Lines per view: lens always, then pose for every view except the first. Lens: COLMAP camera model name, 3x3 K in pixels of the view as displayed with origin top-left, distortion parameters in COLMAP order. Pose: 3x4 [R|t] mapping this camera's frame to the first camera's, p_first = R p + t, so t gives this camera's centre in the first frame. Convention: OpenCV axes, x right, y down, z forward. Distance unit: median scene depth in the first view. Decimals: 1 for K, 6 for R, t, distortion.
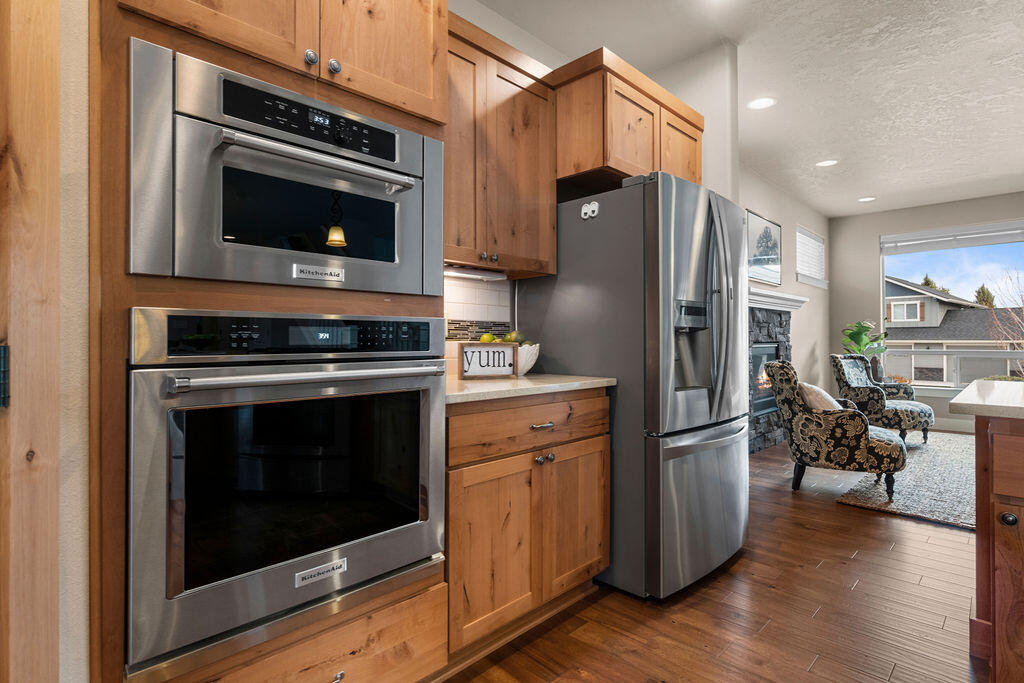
lens RADIAL K [[526.9, 0, 512.0], [0, 526.9, 341.5], [0, 0, 1]] dist [-0.003448, -0.000622]
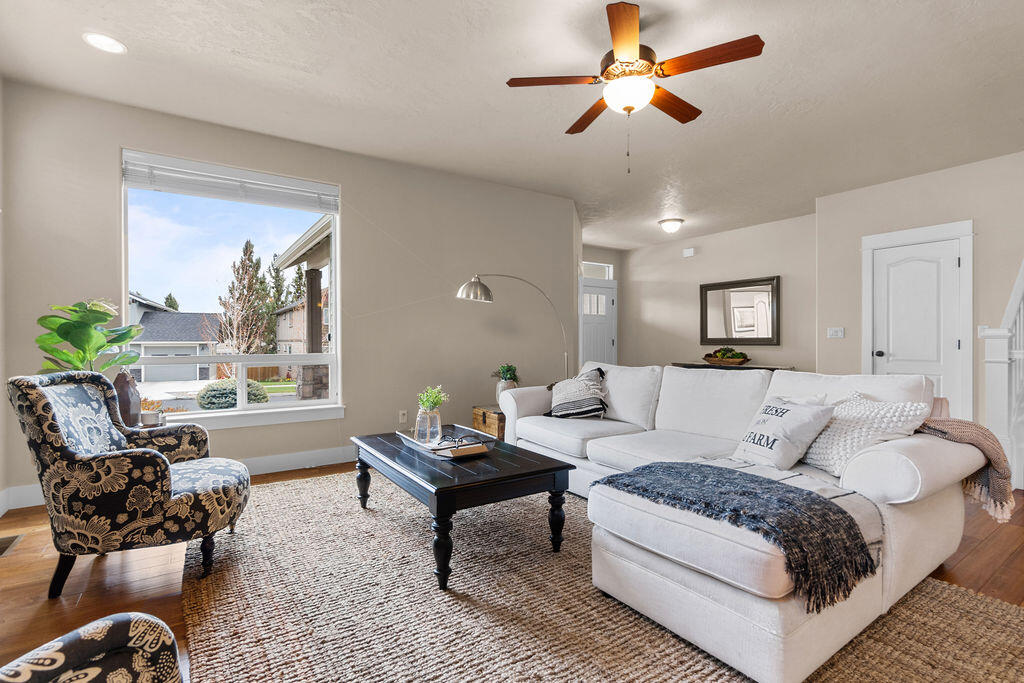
lens RADIAL K [[478.5, 0, 512.0], [0, 478.5, 341.5], [0, 0, 1]] dist [0.000653, 0.000173]
pose [[0.205364, -0.002051, 0.978683, 0.345384], [0.004506, 0.999989, 0.001151, 0.000561], [-0.978675, 0.004174, 0.205371, 0.580699]]
